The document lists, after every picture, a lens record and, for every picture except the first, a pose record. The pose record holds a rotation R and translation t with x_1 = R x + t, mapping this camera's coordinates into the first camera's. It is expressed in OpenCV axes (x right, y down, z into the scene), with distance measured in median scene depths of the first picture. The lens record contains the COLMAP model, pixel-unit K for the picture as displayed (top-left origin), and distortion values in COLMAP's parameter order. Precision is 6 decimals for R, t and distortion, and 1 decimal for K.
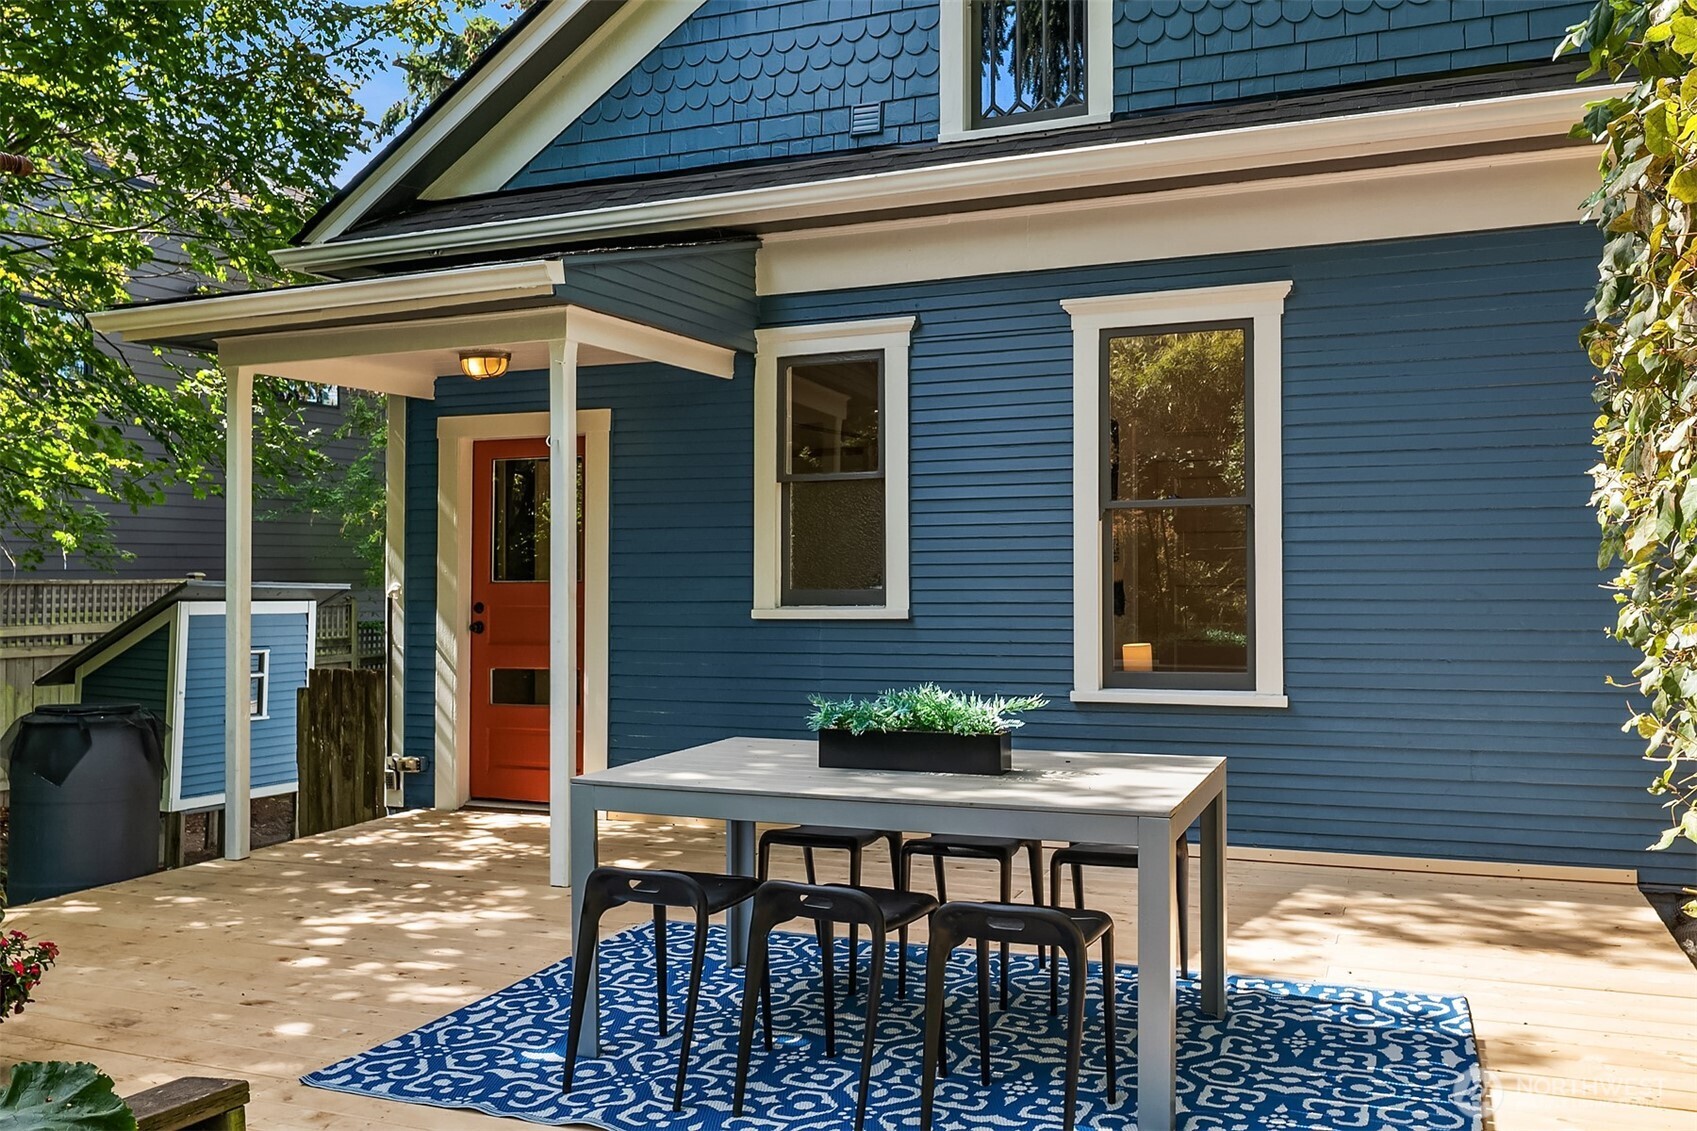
lens RADIAL K [[1459.1, 0, 825.0], [0, 1459.1, 506.5], [0, 0, 1]] dist [0.011204, 0.001433]
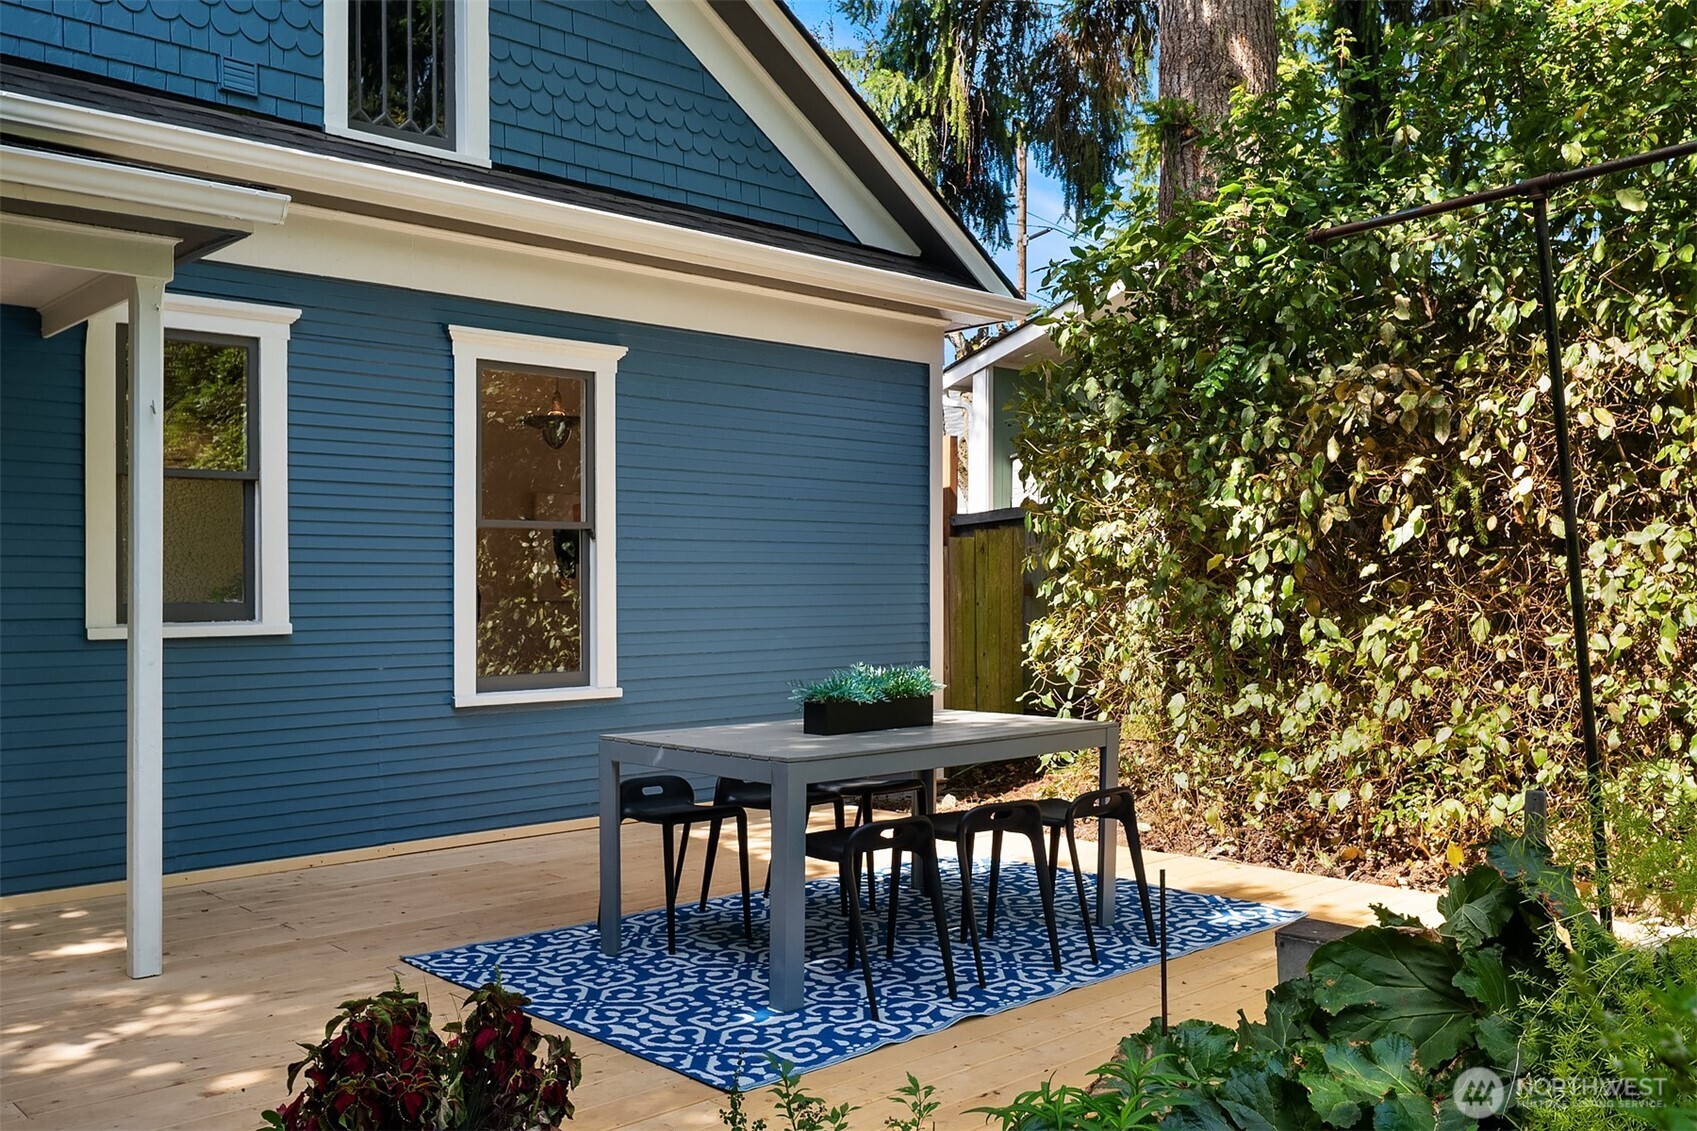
lens RADIAL K [[1441.4, 0, 898.2], [0, 1441.4, 565.2], [0, 0, 1]] dist [-0.002724, -0.007156]
pose [[0.397031, 0.020754, 0.917570, -0.656032], [-0.038415, 0.999244, -0.005979, 0.024538], [-0.917001, -0.032875, 0.397529, 0.289969]]
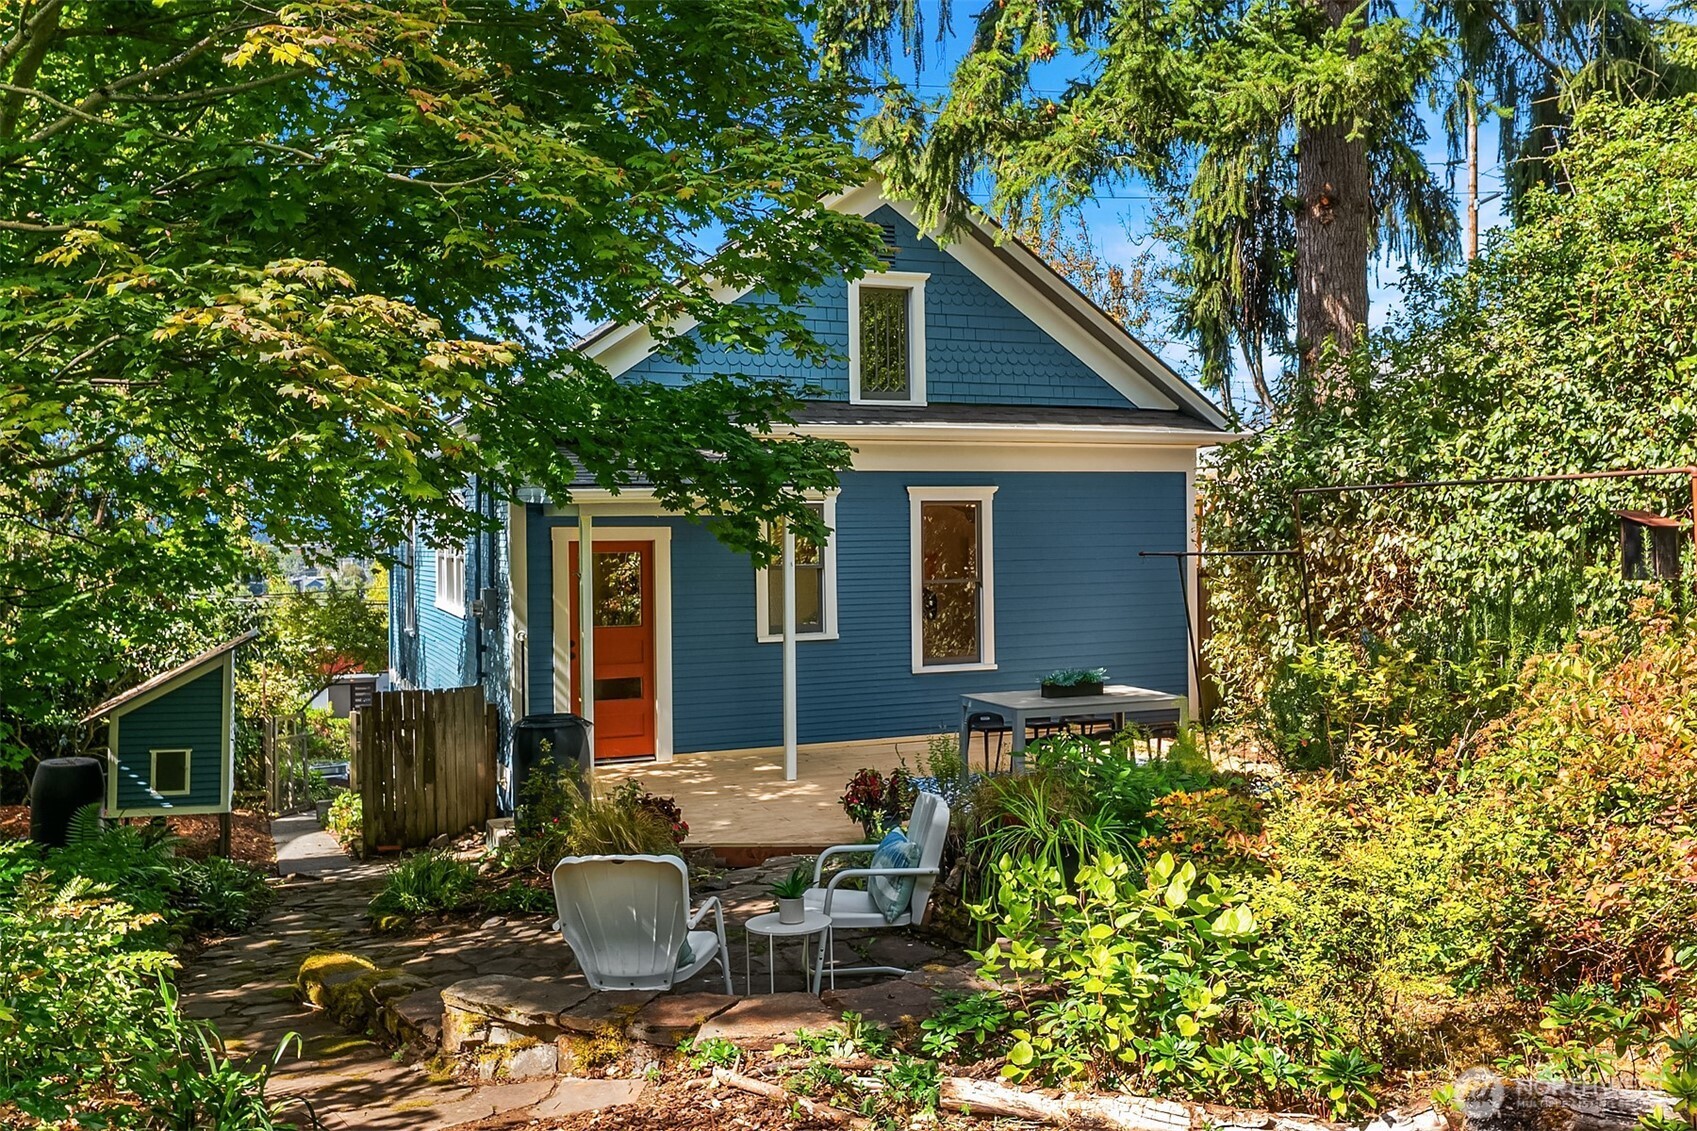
lens RADIAL K [[1382.7, 0, 848.5], [0, 1382.7, 490.4], [0, 0, 1]] dist [-0.011601, -0.007757]
pose [[0.708671, 0.022181, 0.705190, -1.334984], [-0.027670, 0.999610, -0.003635, -0.126796], [-0.704996, -0.016936, 0.709009, -0.379567]]
